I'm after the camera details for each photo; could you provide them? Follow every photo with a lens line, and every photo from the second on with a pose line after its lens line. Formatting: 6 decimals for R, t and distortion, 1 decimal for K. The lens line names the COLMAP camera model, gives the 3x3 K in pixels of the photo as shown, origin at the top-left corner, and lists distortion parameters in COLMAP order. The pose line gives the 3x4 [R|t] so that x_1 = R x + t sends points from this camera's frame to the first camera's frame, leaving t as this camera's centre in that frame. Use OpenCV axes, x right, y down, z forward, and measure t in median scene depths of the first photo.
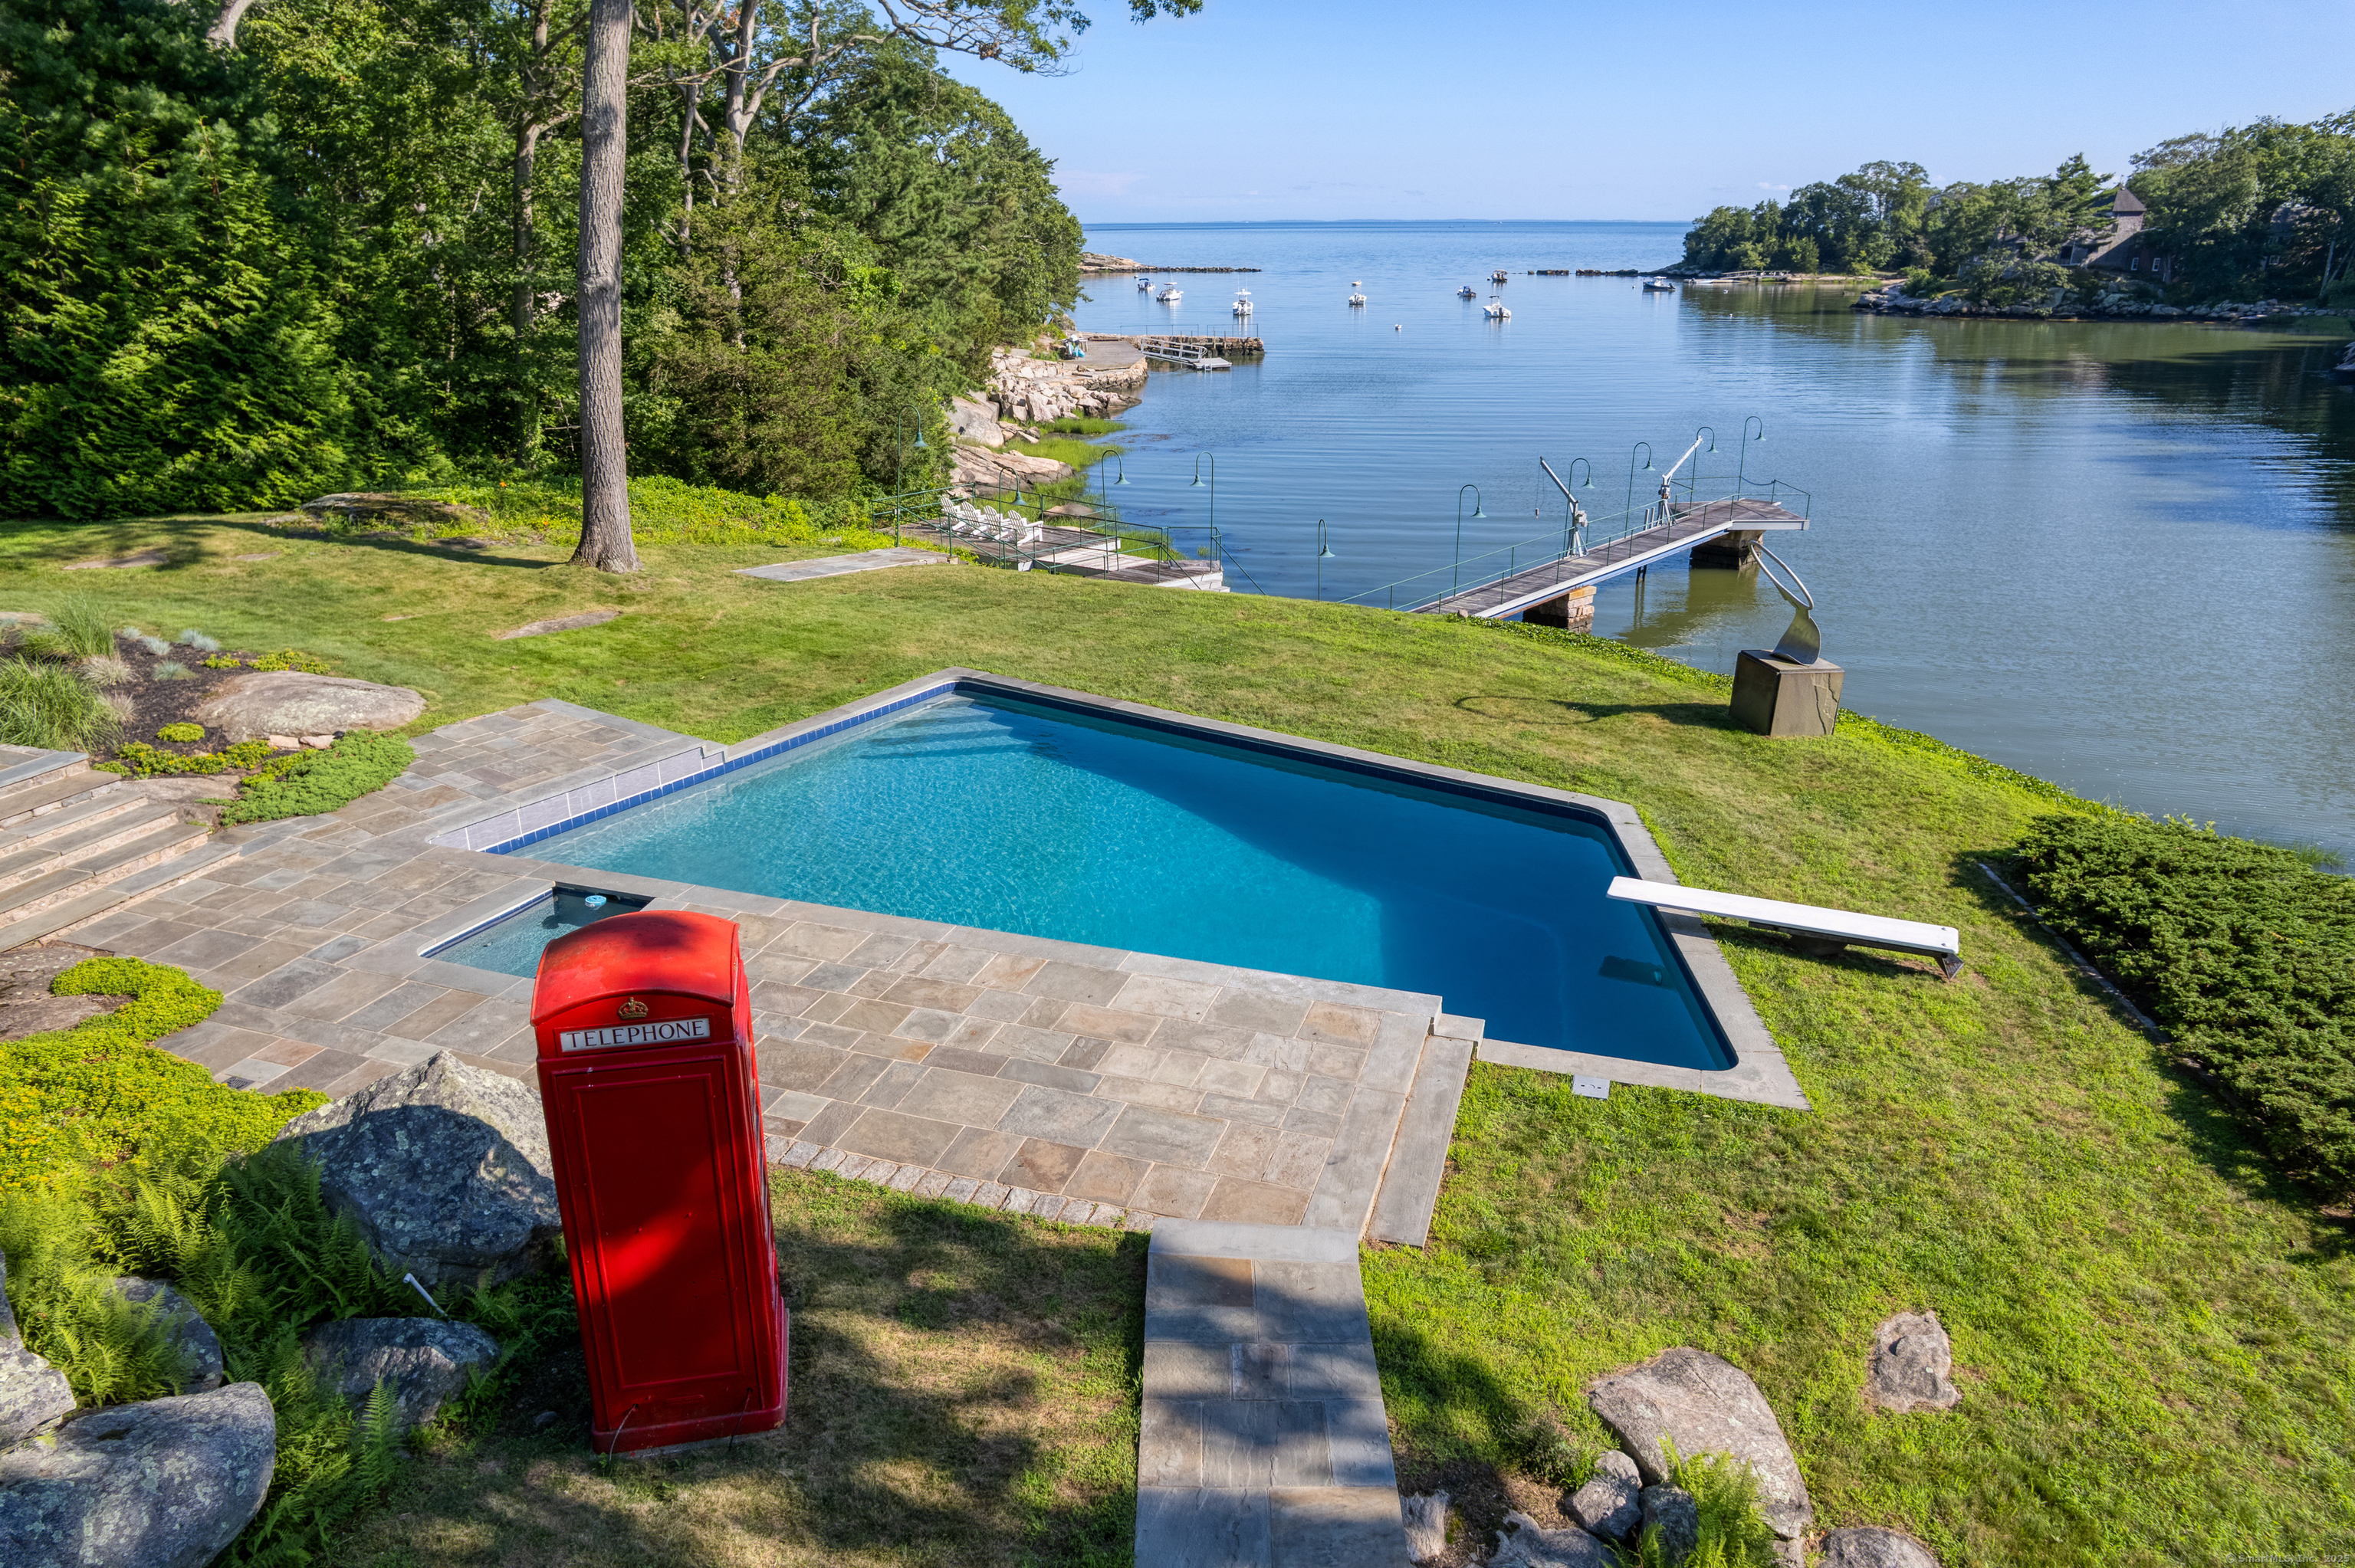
lens RADIAL K [[1509.5, 0, 1213.0], [0, 1509.5, 783.0], [0, 0, 1]] dist [-0.088268, 0.087405]
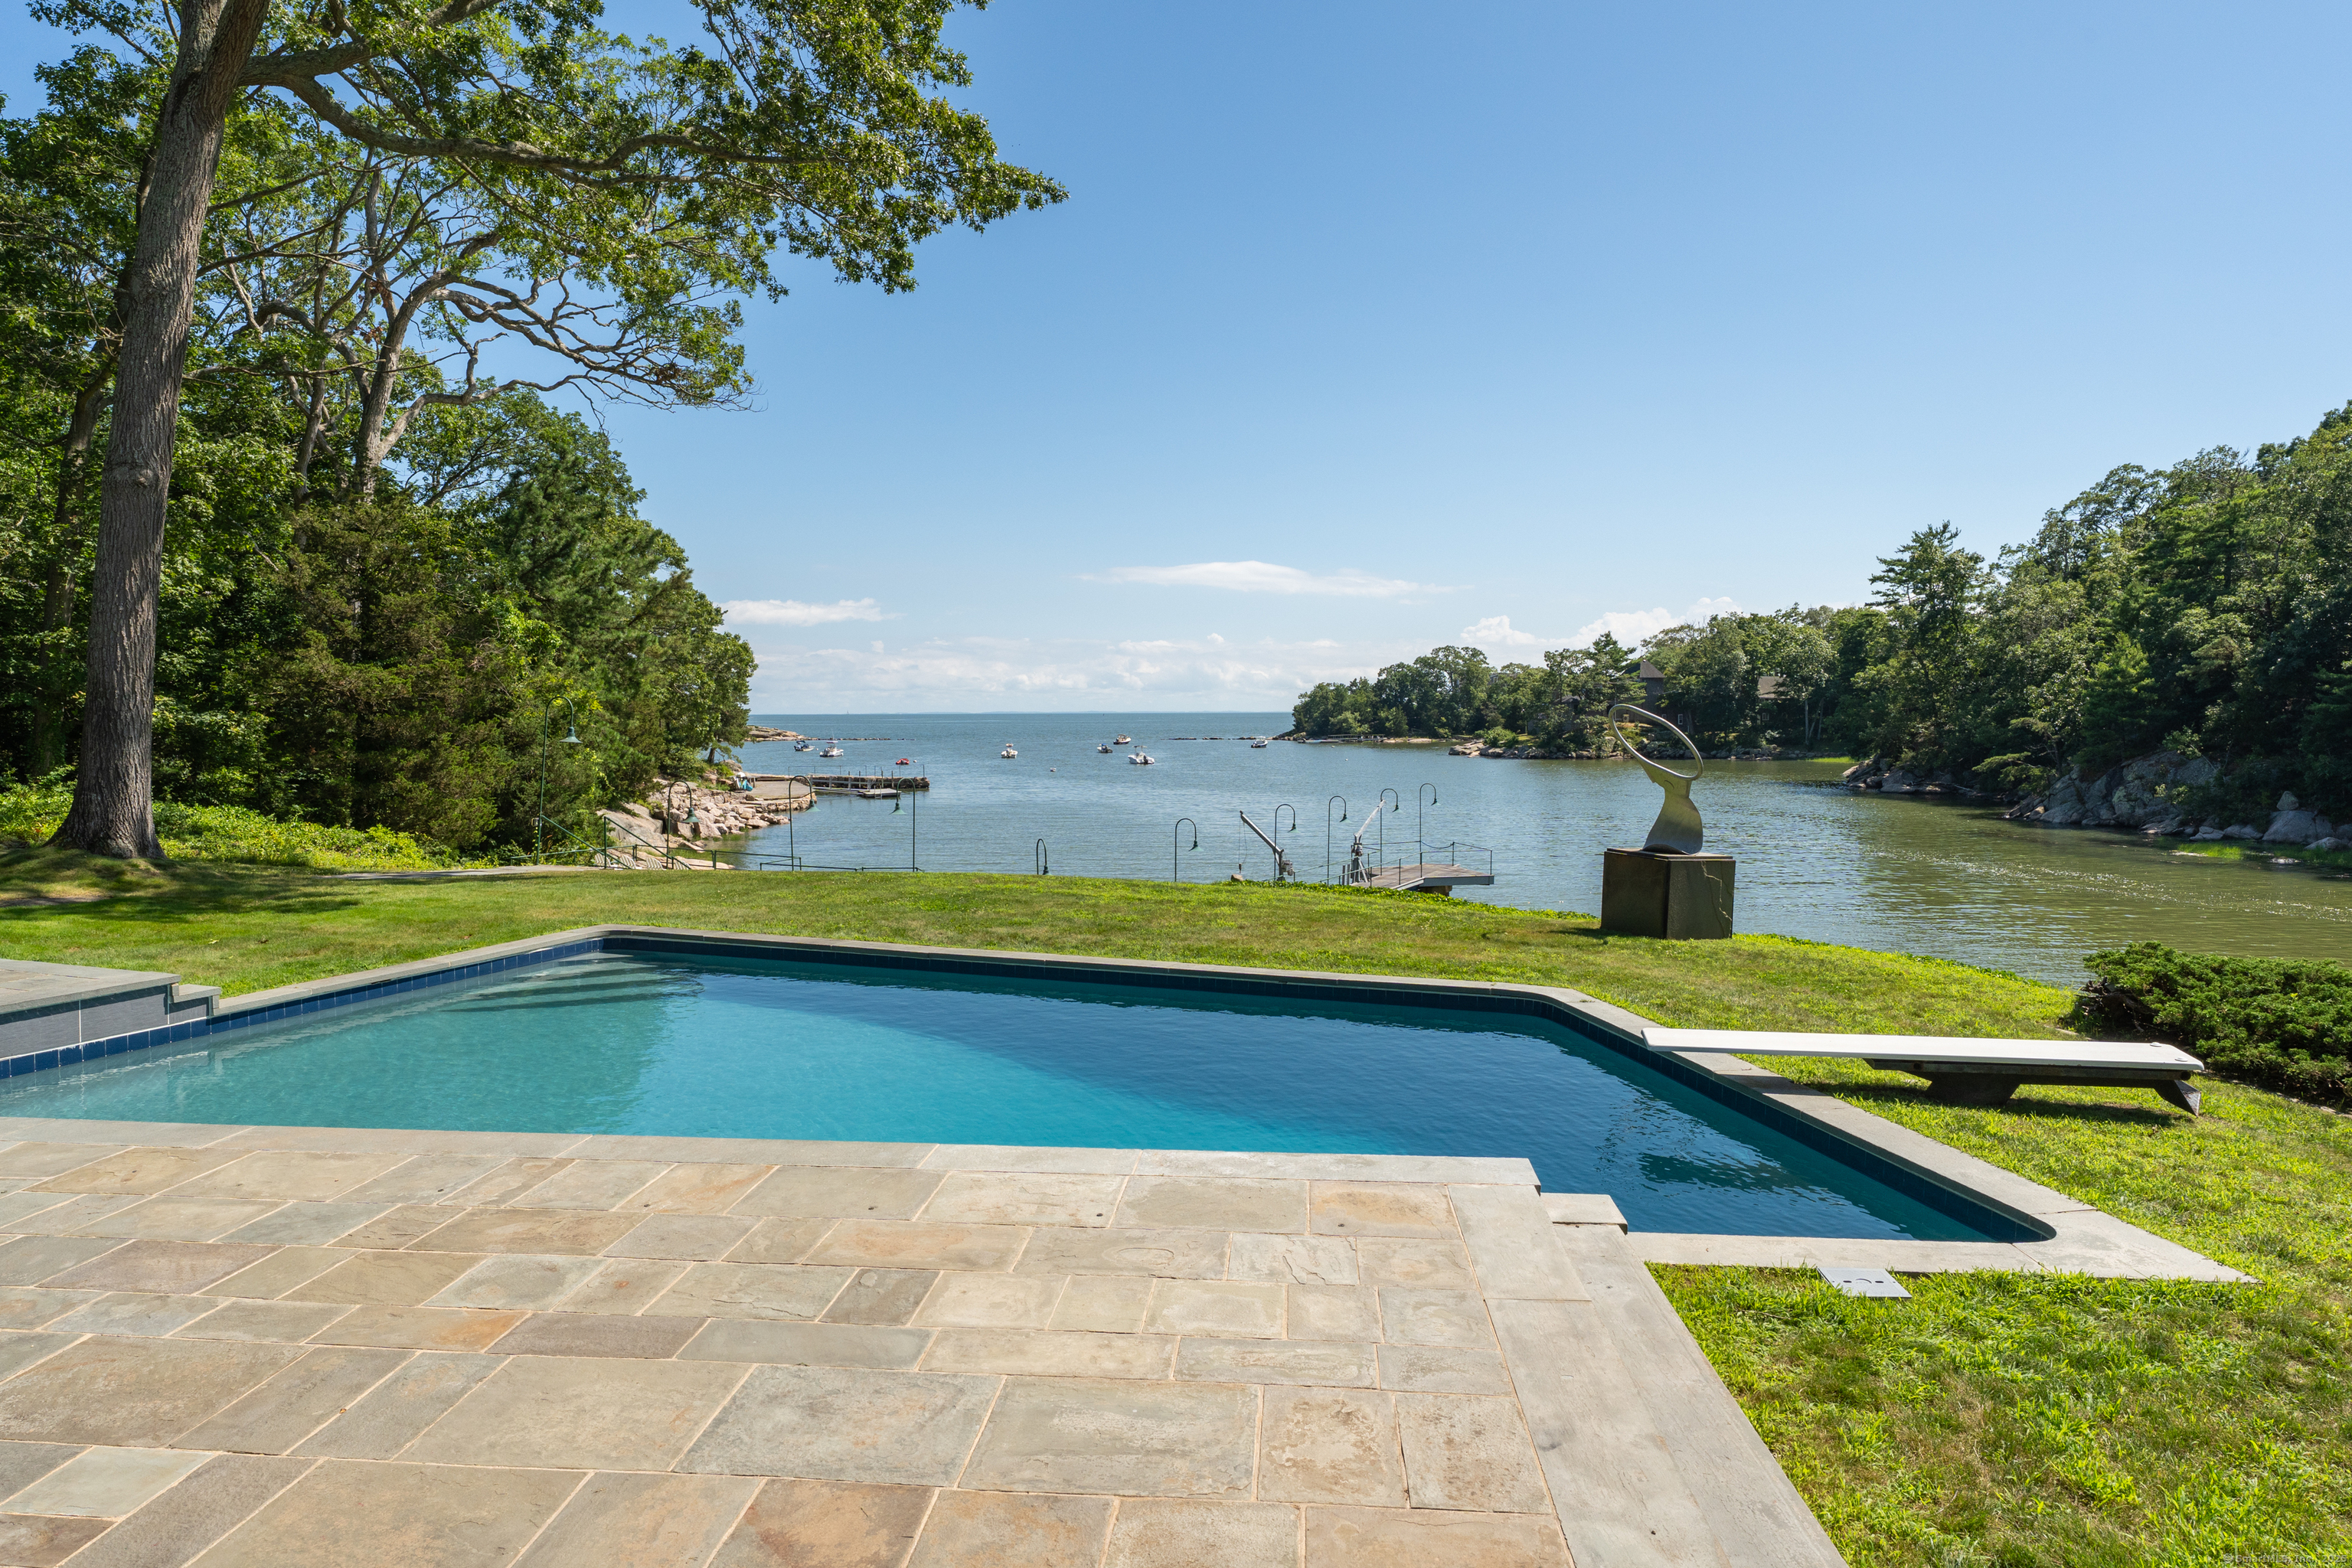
lens RADIAL K [[1401.5, 0, 1183.2], [0, 1401.5, 796.7], [0, 0, 1]] dist [-0.000138, -0.001614]
pose [[0.975527, -0.009646, 0.219668, -0.013015], [0.075481, 0.953018, -0.293358, 0.024737], [-0.206517, 0.302759, 0.930423, 0.080243]]
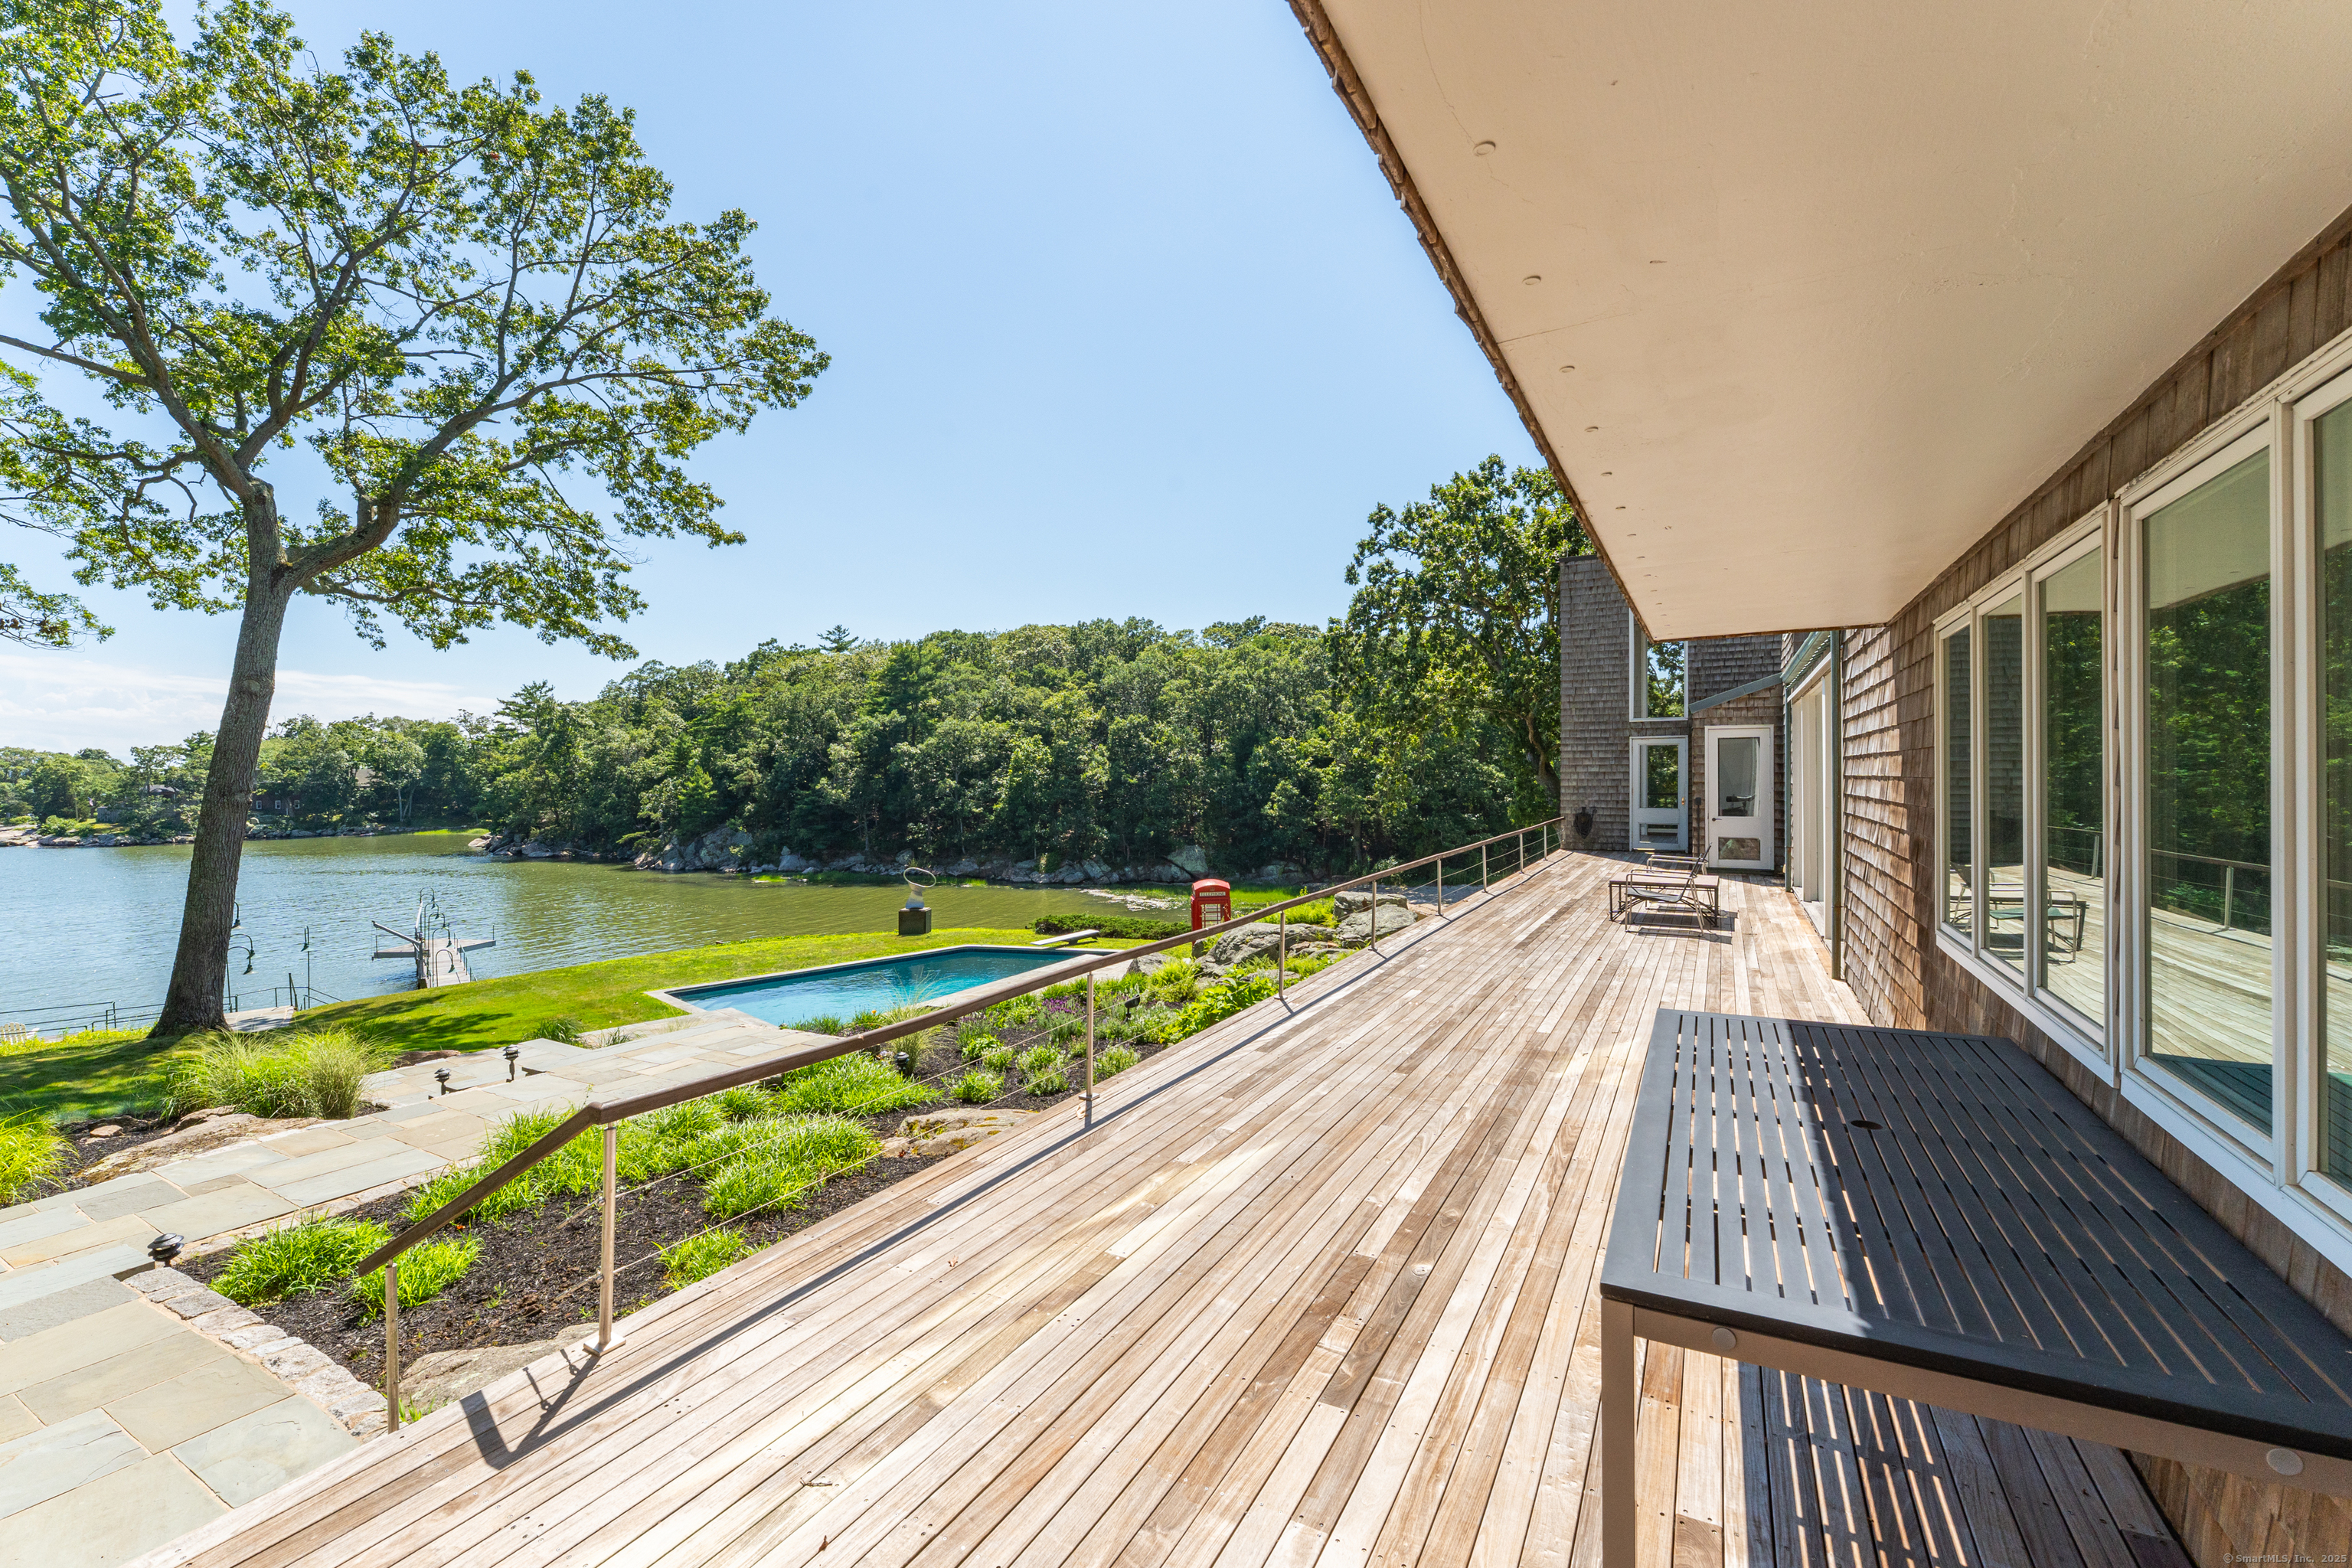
lens RADIAL K [[997.1, 0, 1176.0], [0, 997.1, 784.0], [0, 0, 1]] dist [0.012549, -0.000418]
pose [[0.171028, -0.004248, 0.985257, -0.355962], [0.352186, 0.934186, -0.057107, -0.004787], [-0.920171, 0.356761, 0.161268, 0.038821]]
